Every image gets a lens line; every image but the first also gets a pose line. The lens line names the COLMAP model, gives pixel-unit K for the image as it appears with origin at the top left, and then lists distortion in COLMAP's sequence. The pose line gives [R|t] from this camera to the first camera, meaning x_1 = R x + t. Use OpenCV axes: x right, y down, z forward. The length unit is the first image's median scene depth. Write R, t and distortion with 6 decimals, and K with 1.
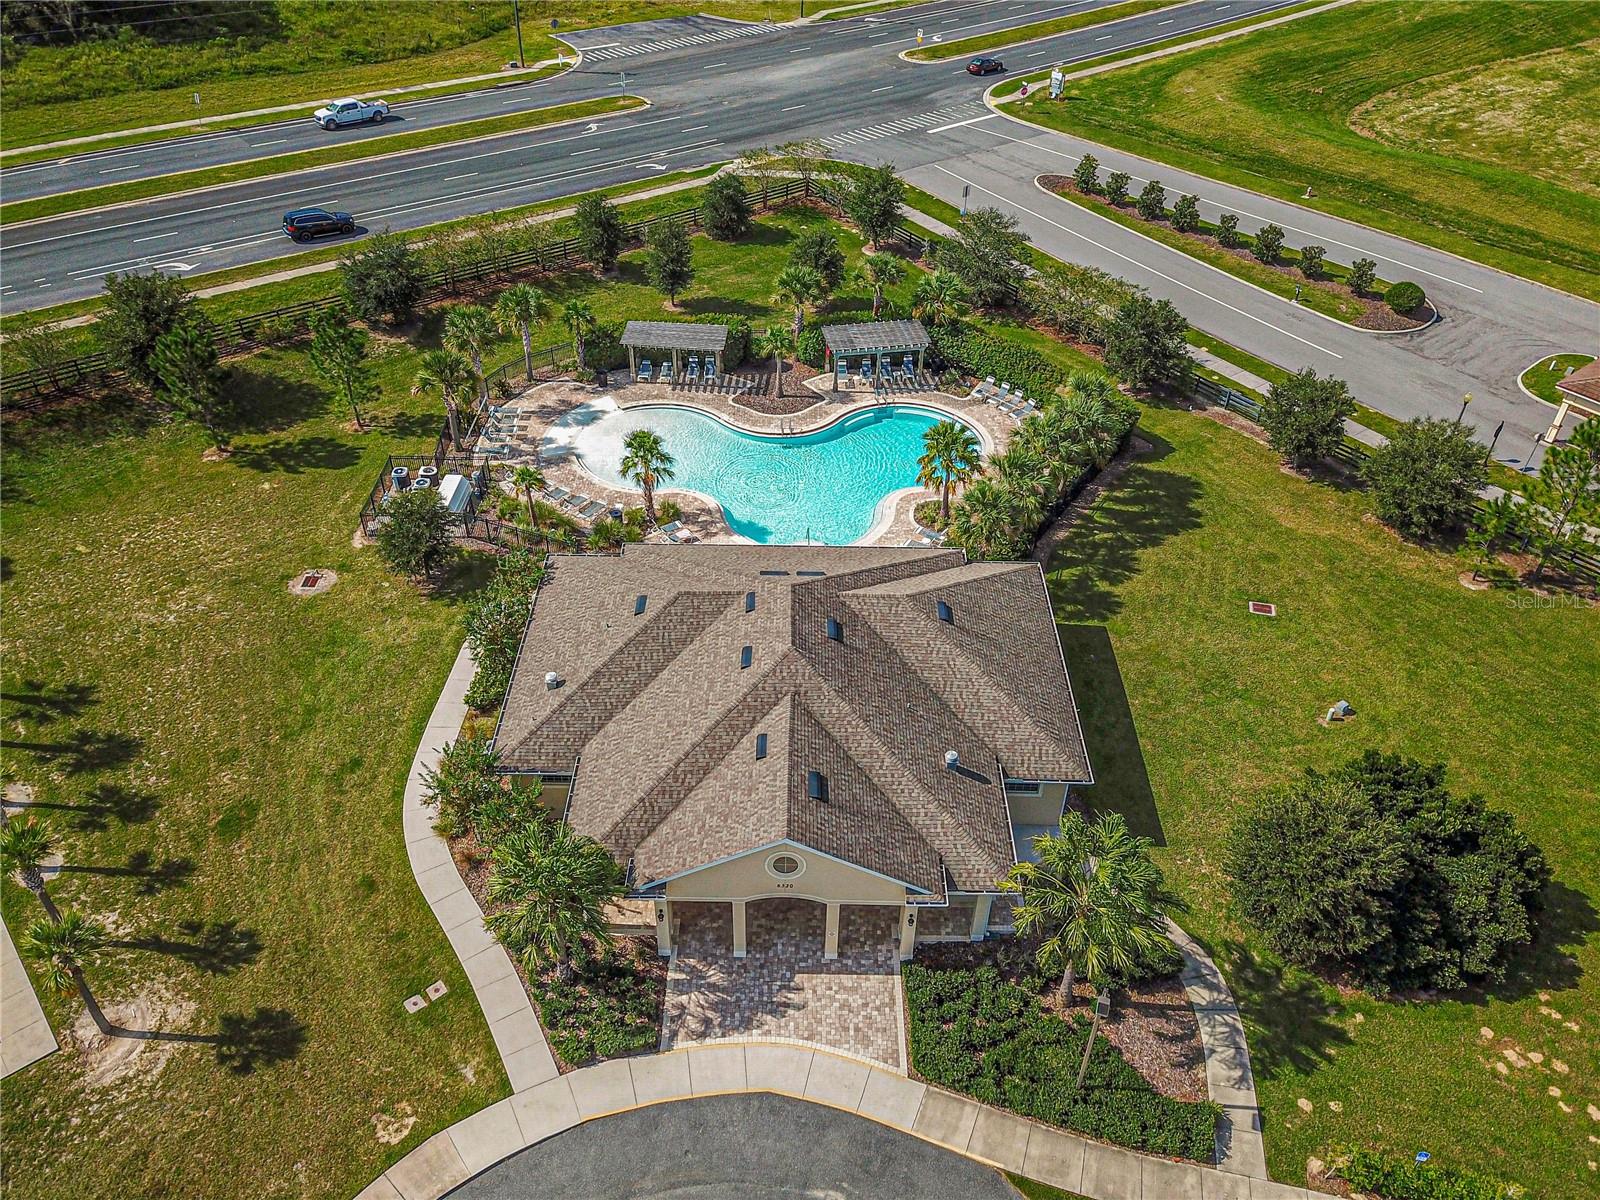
lens RADIAL K [[1232.6, 0, 794.7], [0, 1232.6, 601.4], [0, 0, 1]] dist [0.029273, -0.009776]
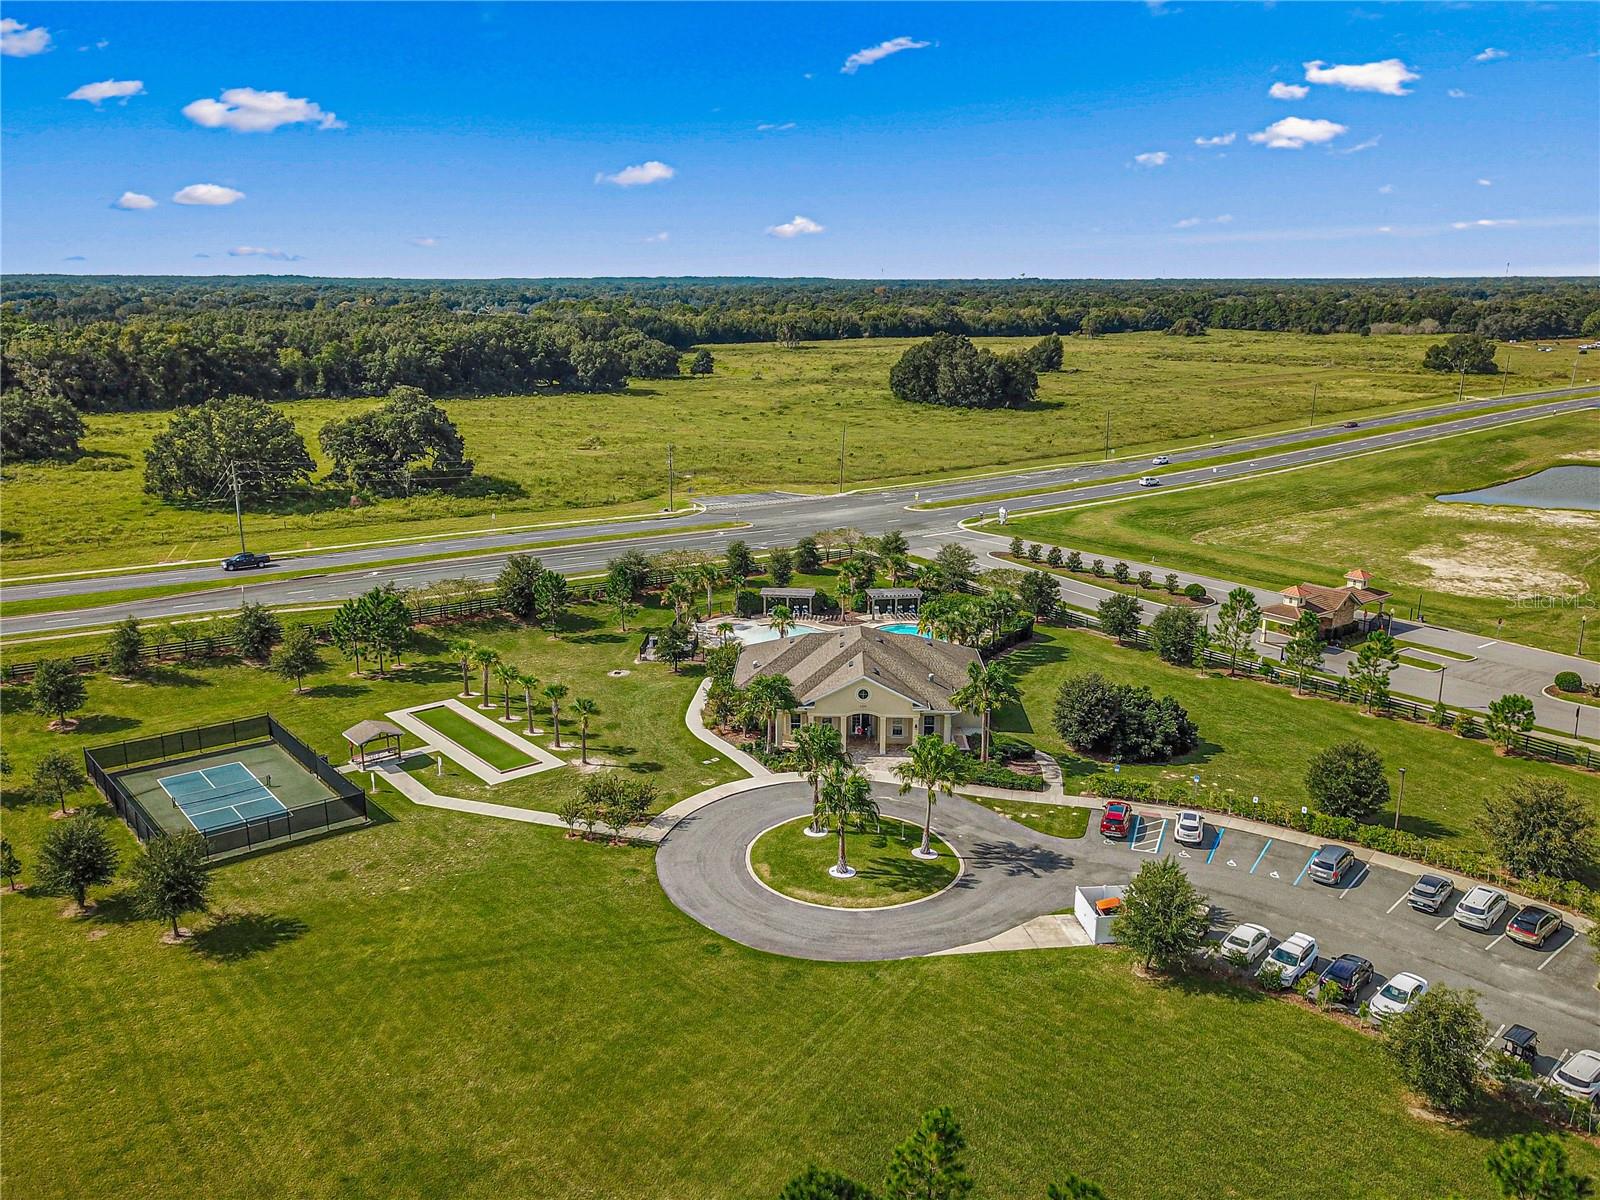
lens RADIAL K [[1232.6, 0, 794.7], [0, 1232.6, 601.4], [0, 0, 1]] dist [0.029273, -0.009776]
pose [[0.999831, -0.007101, -0.016970, -0.064260], [-0.000390, 0.914113, -0.405458, 0.658125], [0.018392, 0.405396, 0.913956, -0.835987]]
